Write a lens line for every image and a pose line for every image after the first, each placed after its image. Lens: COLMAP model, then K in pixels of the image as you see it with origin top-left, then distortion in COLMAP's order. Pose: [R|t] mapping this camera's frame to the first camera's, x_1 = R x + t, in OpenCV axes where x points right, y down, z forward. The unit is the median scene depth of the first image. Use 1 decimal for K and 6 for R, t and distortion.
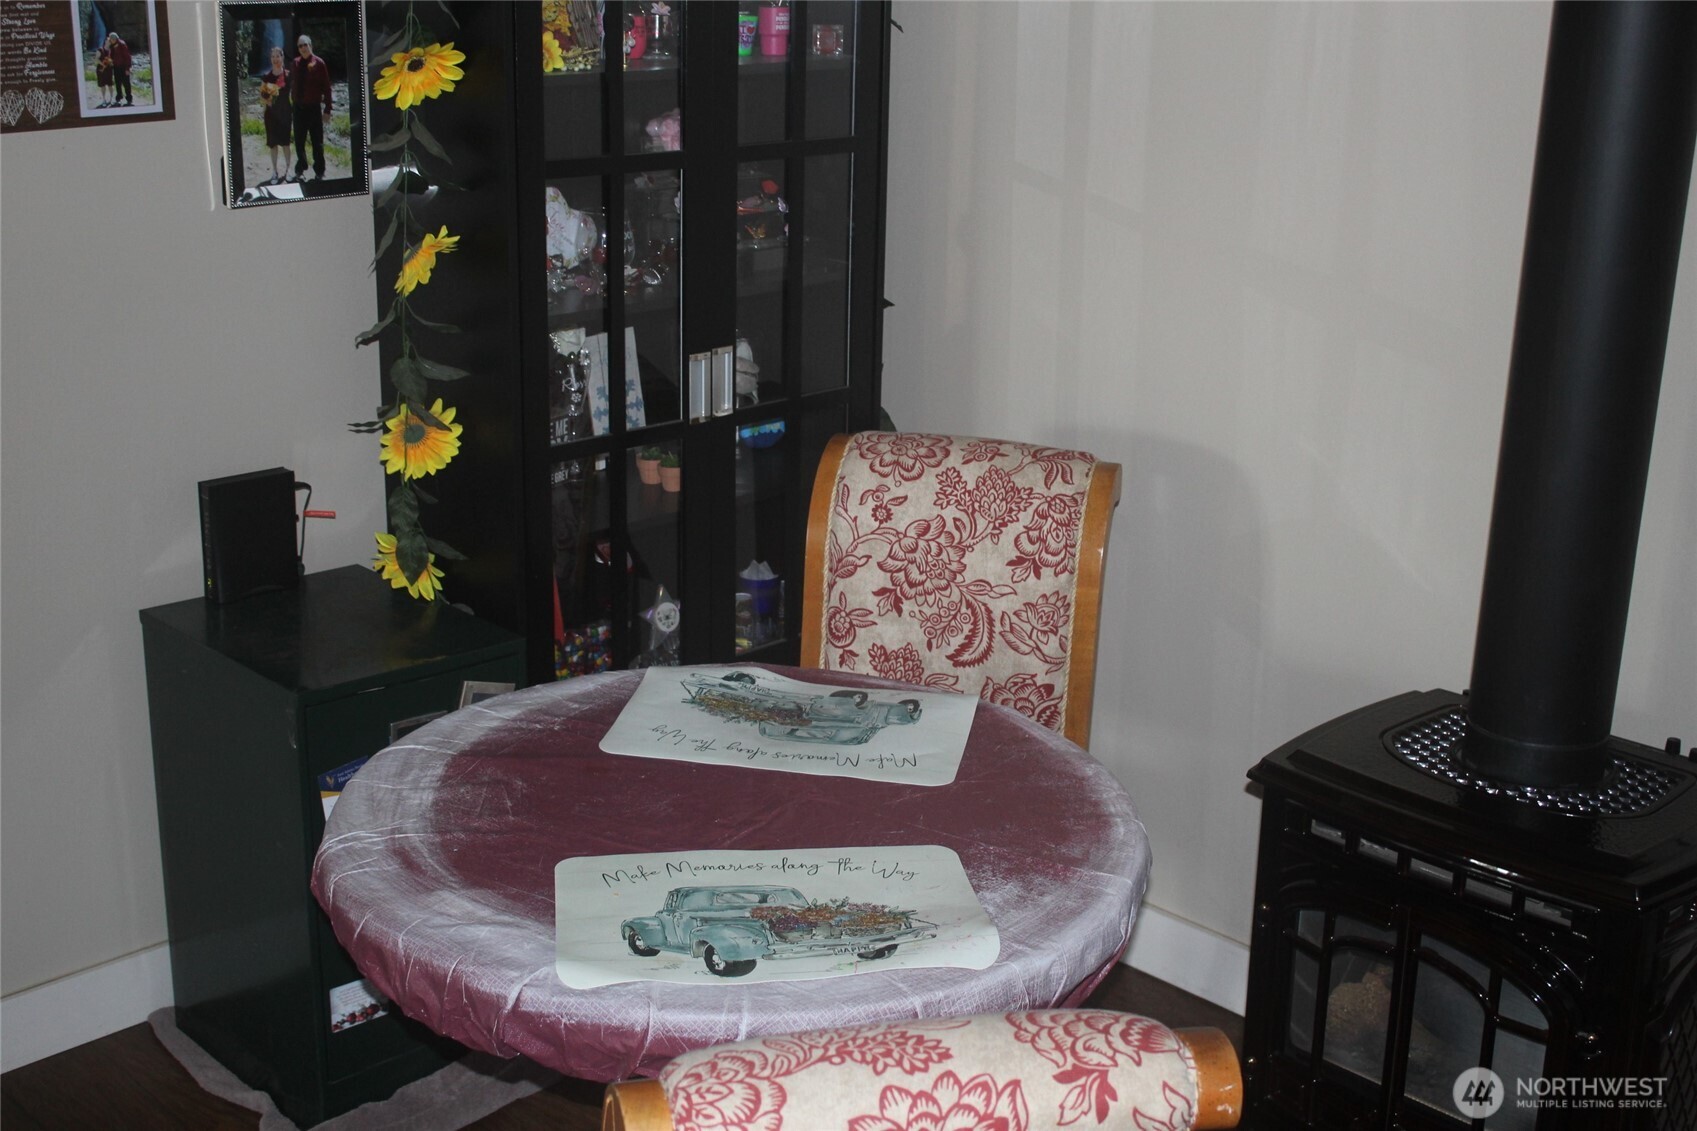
lens RADIAL K [[2166.8, 0, 848.5], [0, 2166.8, 565.5], [0, 0, 1]] dist [-0.057228, 0.107183]
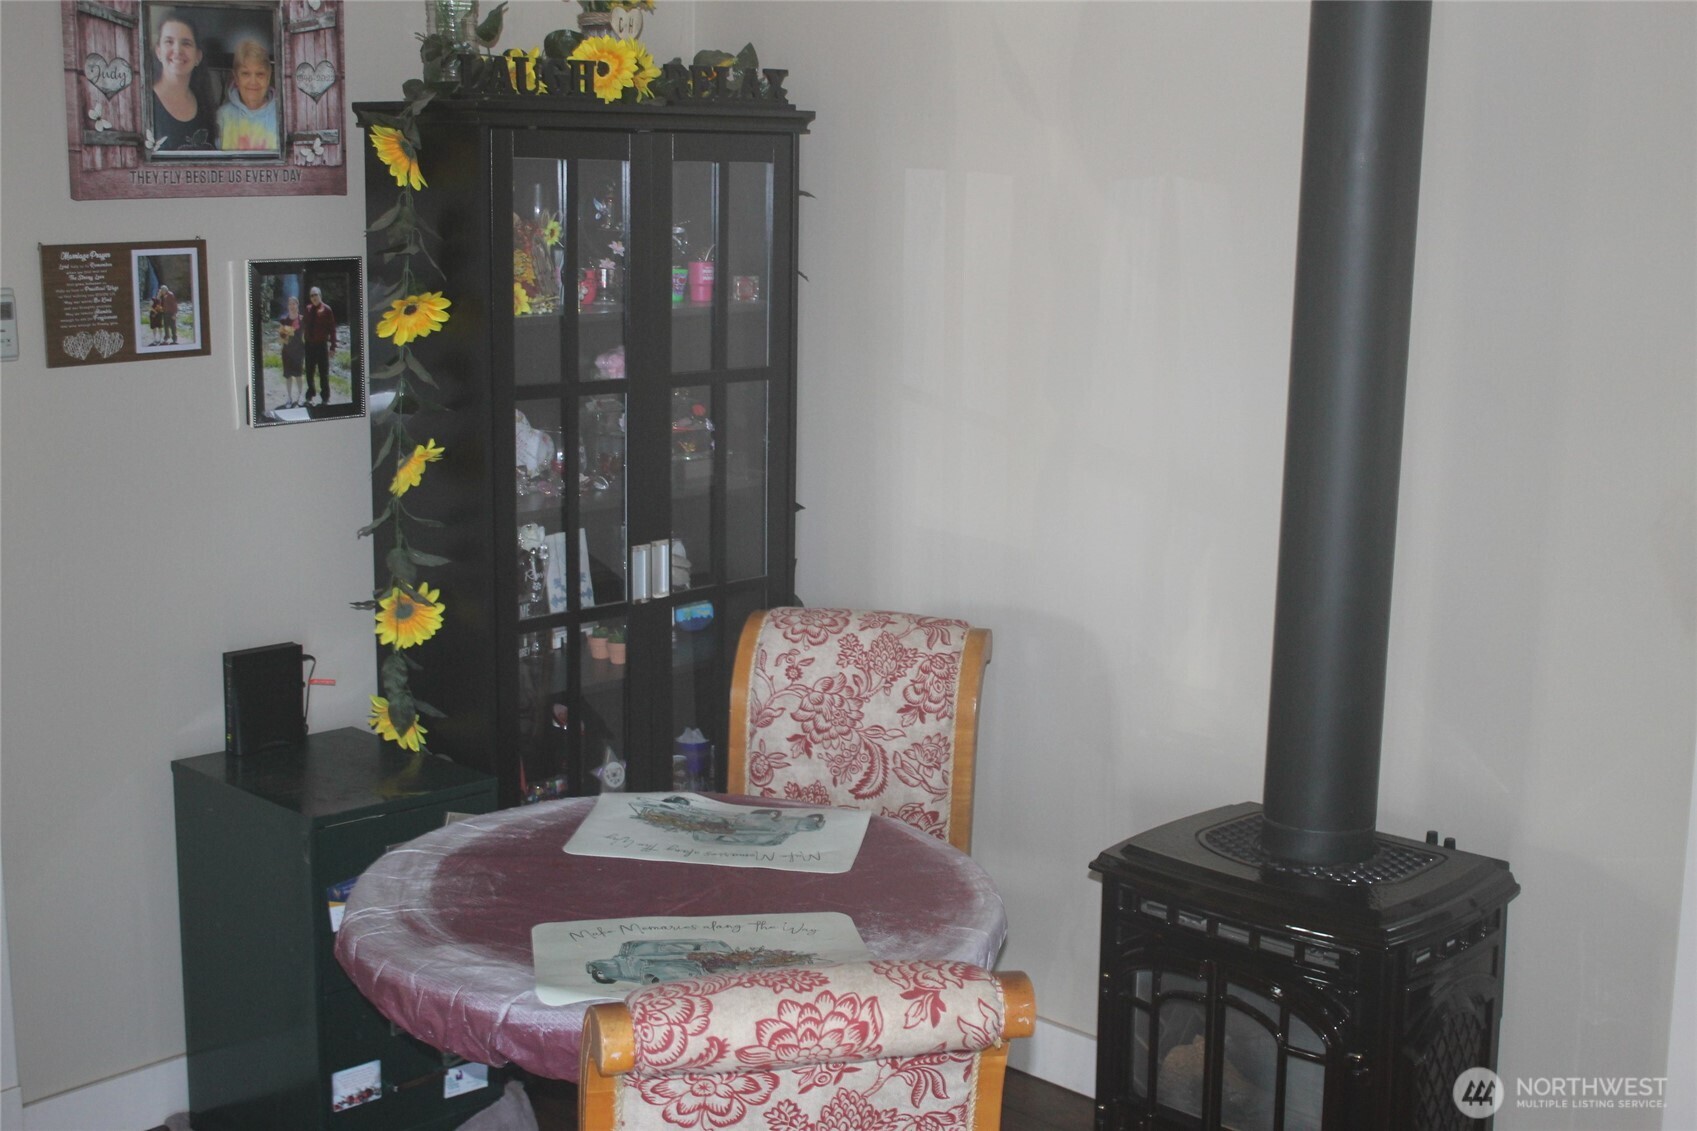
lens RADIAL K [[2177.9, 0, 848.5], [0, 2177.9, 565.5], [0, 0, 1]] dist [-0.015434, -0.030273]
pose [[0.999451, -0.012557, 0.030665, 0.009876], [0.015981, 0.993343, -0.114080, 0.057929], [-0.029028, 0.114508, 0.992998, -0.221378]]
